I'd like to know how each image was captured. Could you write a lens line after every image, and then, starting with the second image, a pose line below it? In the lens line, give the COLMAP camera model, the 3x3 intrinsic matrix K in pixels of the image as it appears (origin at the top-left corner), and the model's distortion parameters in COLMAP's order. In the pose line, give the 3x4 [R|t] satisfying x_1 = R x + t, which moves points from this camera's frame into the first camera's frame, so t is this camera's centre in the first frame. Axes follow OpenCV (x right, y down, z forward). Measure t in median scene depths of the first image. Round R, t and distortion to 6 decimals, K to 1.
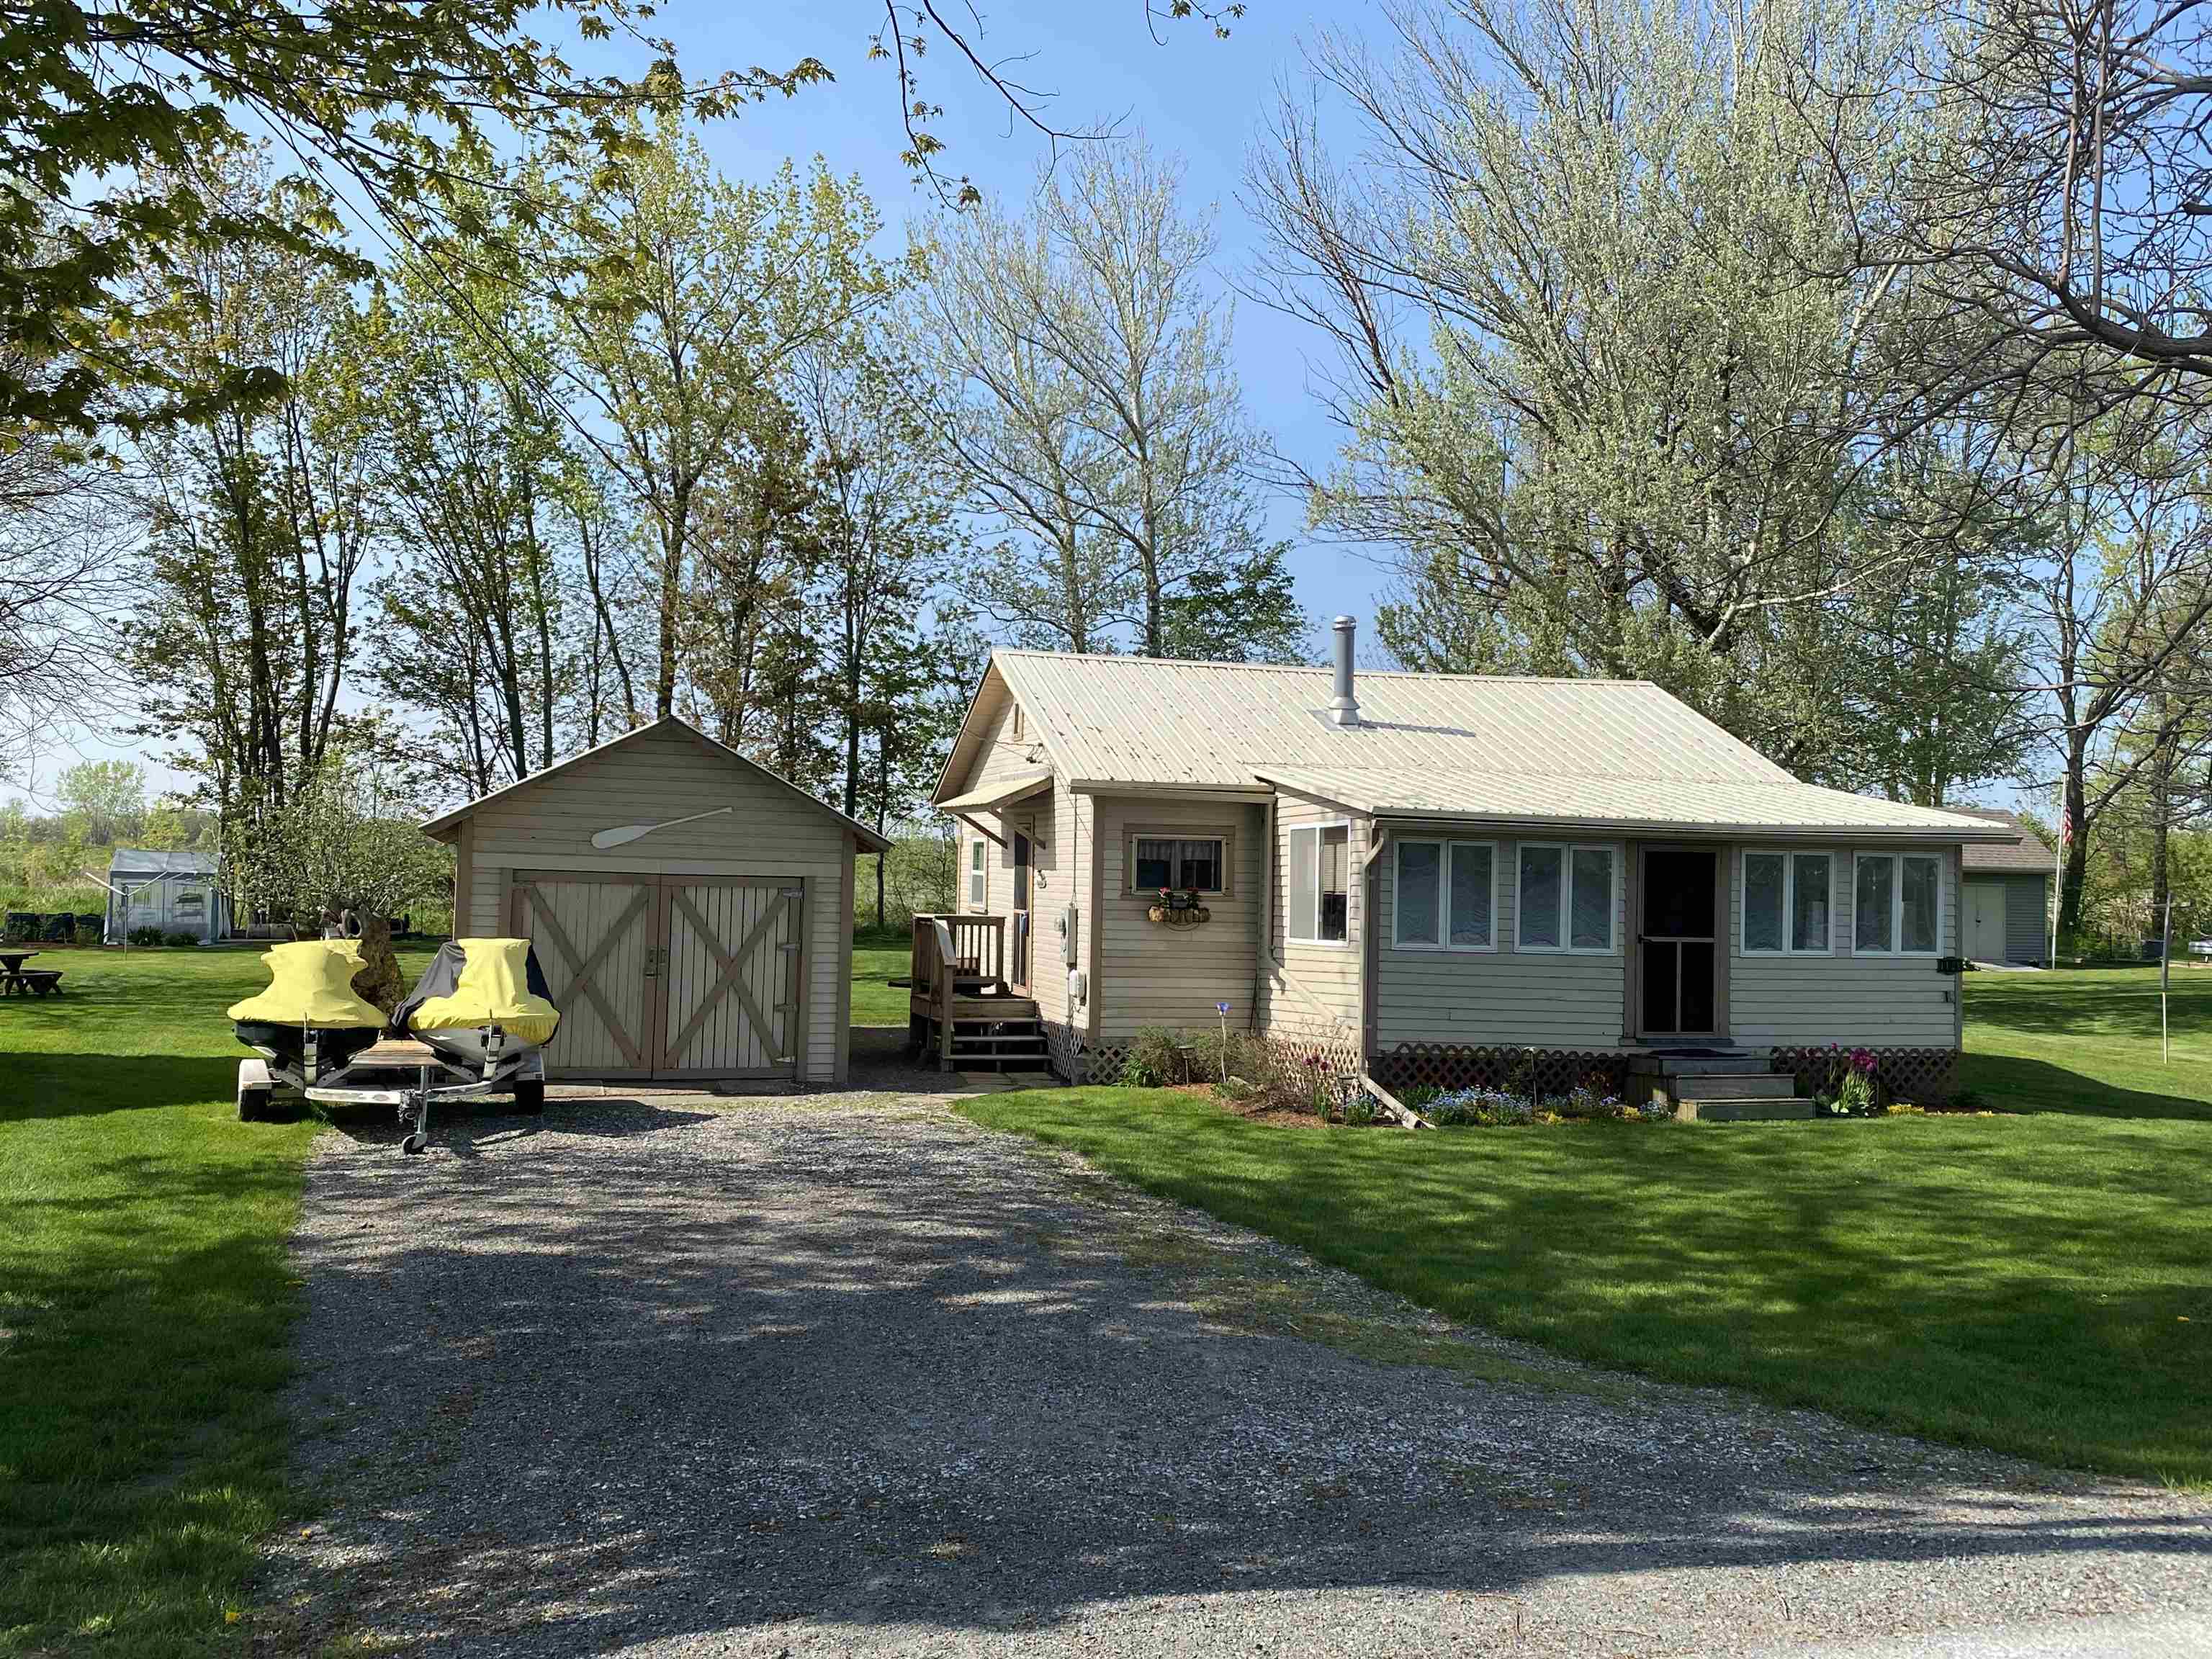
lens RADIAL K [[1876.3, 0, 1106.0], [0, 1876.3, 829.5], [0, 0, 1]] dist [0.204615, -0.541236]
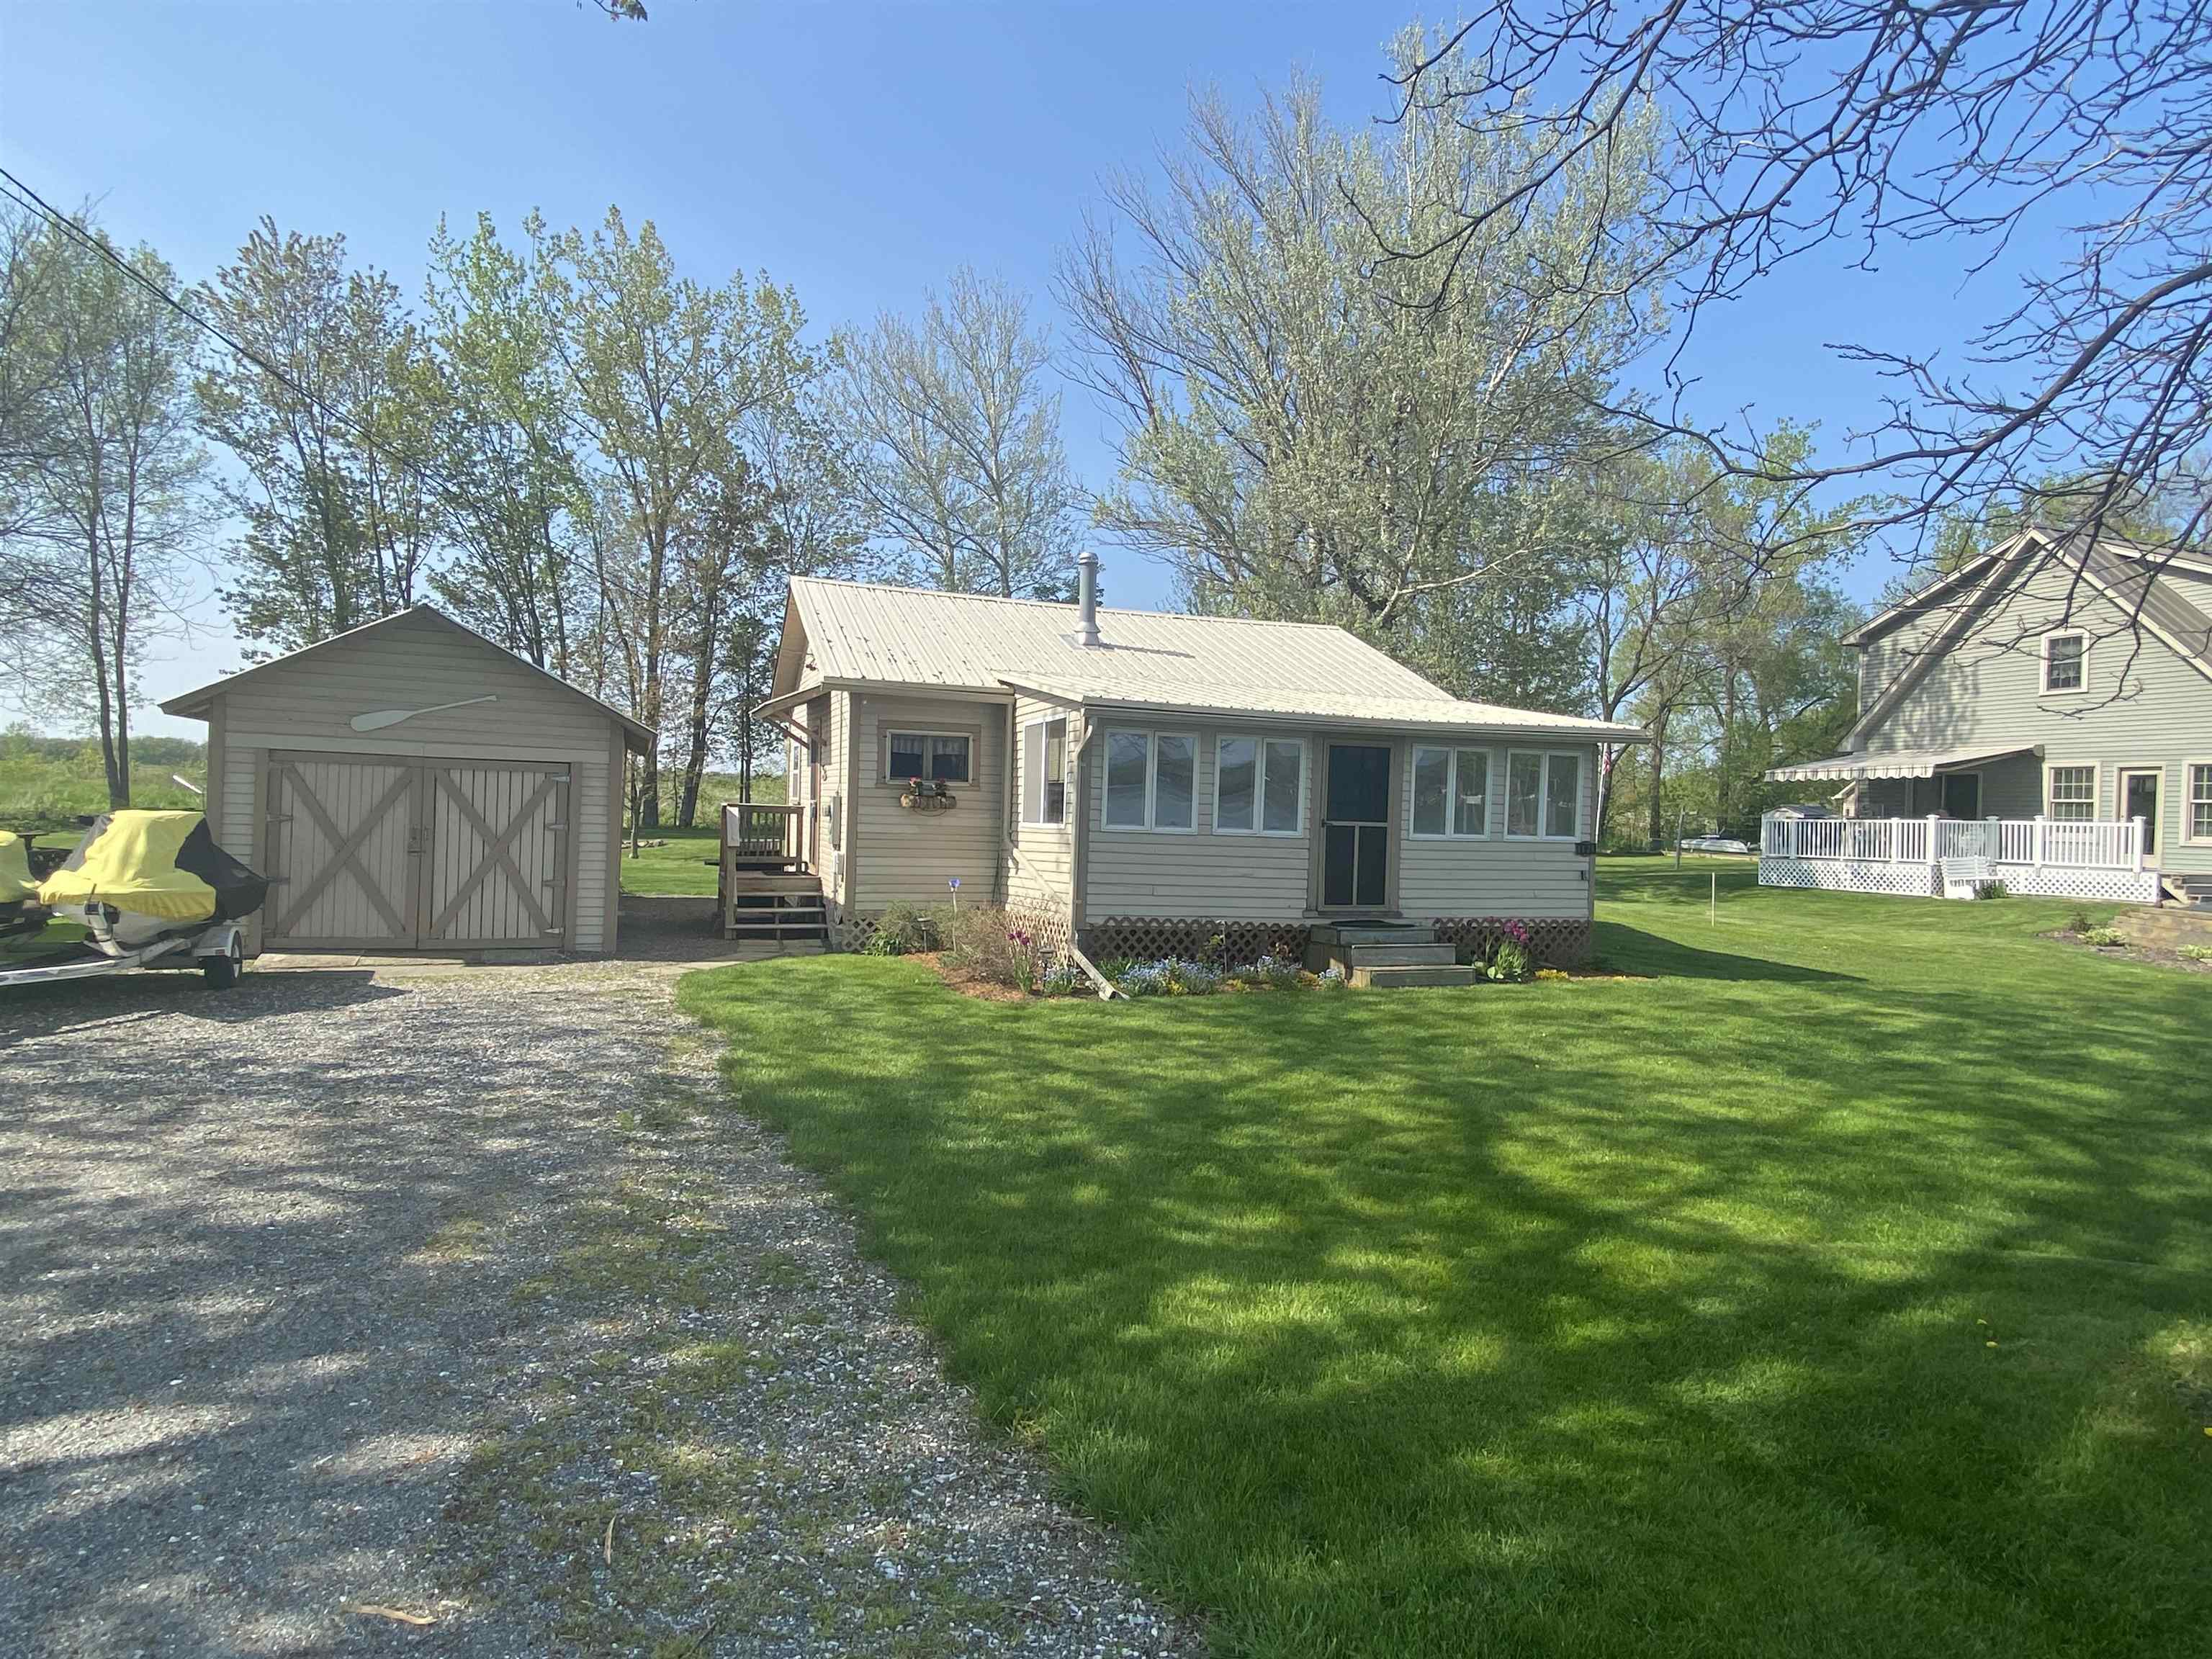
lens RADIAL K [[1179.3, 0, 1106.0], [0, 1179.3, 829.5], [0, 0, 1]] dist [0.108503, -0.137754]
pose [[0.996086, 0.006665, 0.088139, 0.081701], [-0.011147, 0.998664, 0.050453, 0.024739], [-0.087685, -0.051238, 0.994830, 0.282368]]
